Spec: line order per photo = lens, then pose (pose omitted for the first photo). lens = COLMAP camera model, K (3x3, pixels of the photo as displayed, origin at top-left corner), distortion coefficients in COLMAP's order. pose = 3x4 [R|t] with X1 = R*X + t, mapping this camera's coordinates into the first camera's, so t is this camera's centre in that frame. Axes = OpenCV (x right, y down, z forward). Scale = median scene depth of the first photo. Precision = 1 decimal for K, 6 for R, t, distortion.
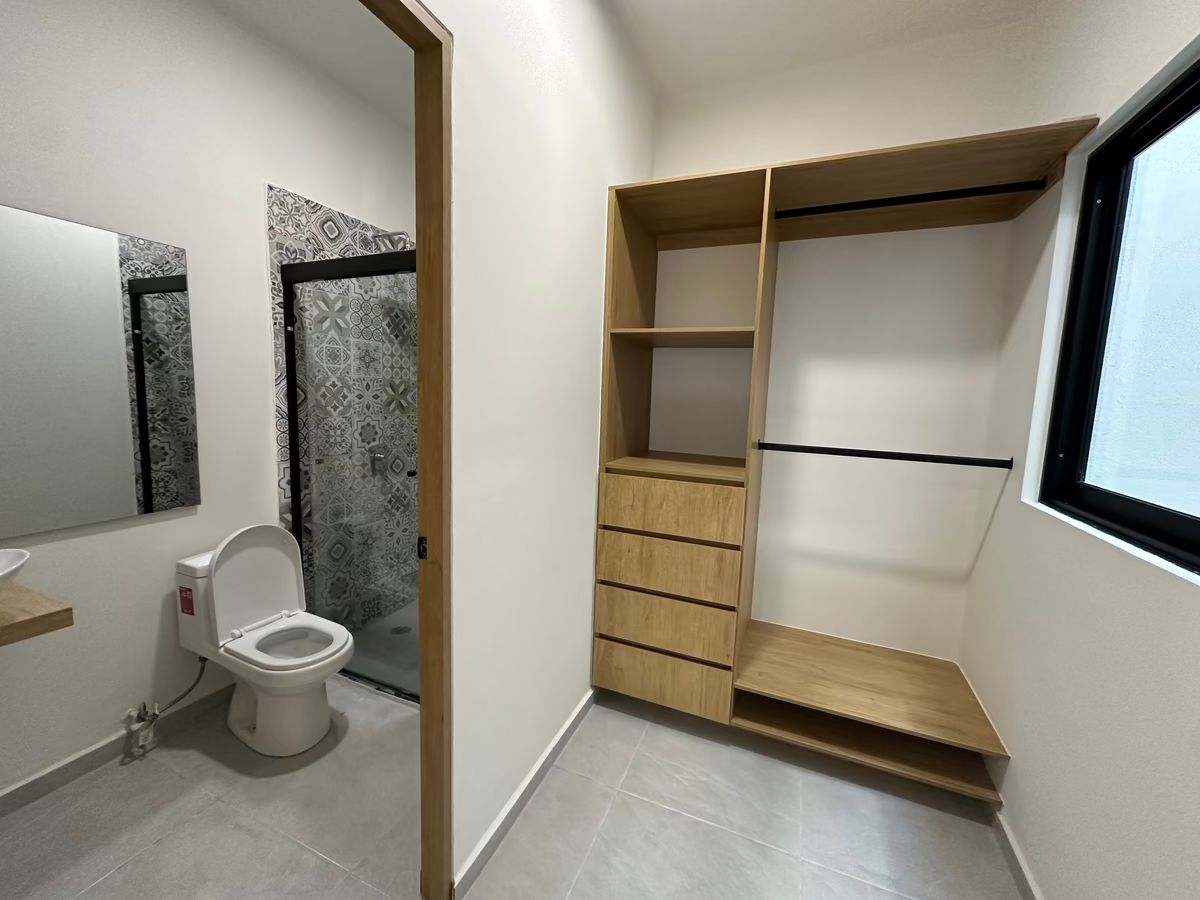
lens RADIAL K [[477.1, 0, 596.8], [0, 477.1, 447.5], [0, 0, 1]] dist [-0.002414, 0.000299]
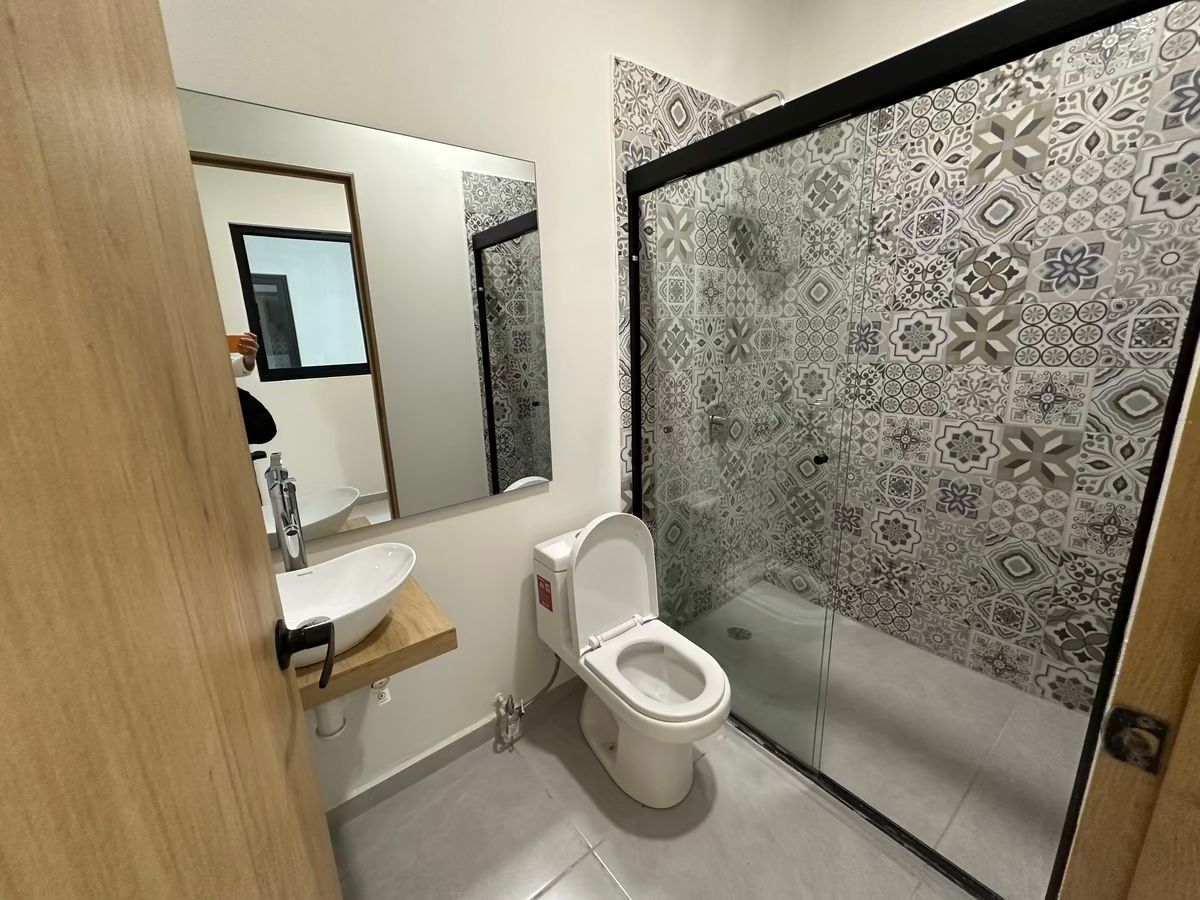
lens RADIAL K [[477.1, 0, 596.8], [0, 477.1, 447.5], [0, 0, 1]] dist [-0.002414, 0.000299]
pose [[0.872679, 0.051864, -0.485531, -0.274416], [0.006360, 0.993052, 0.117508, -0.031508], [0.488252, -0.105634, 0.866286, 0.238349]]
